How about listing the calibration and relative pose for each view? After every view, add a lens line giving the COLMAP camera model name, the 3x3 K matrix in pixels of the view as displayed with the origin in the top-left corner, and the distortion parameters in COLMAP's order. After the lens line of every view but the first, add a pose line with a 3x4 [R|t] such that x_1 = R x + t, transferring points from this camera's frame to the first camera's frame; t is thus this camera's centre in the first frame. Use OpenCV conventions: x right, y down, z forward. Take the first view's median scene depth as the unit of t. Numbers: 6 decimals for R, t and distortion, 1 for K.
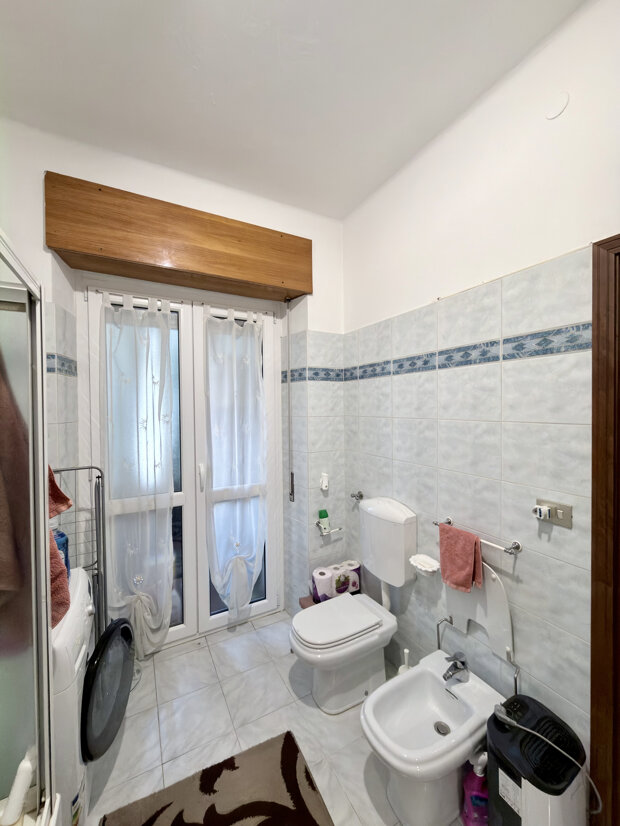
lens RADIAL K [[331.5, 0, 310.3], [0, 331.5, 411.3], [0, 0, 1]] dist [0.007361, -0.001415]
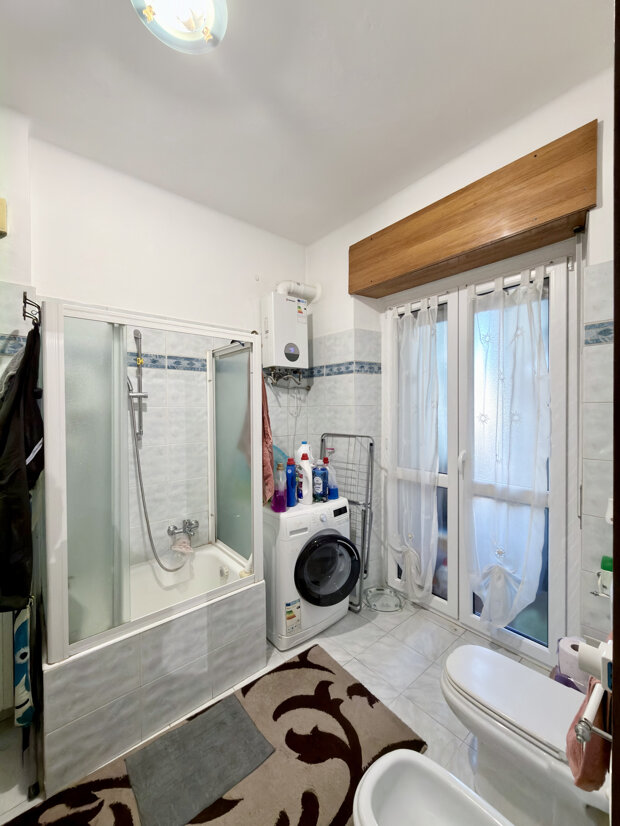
lens RADIAL K [[331.5, 0, 310.2], [0, 331.5, 411.6], [0, 0, 1]] dist [0.007361, -0.001415]
pose [[0.208628, 0.019010, -0.977810, 0.638773], [-0.008966, 0.999806, 0.017524, 0.034835], [0.977954, 0.005111, 0.208758, 0.426039]]
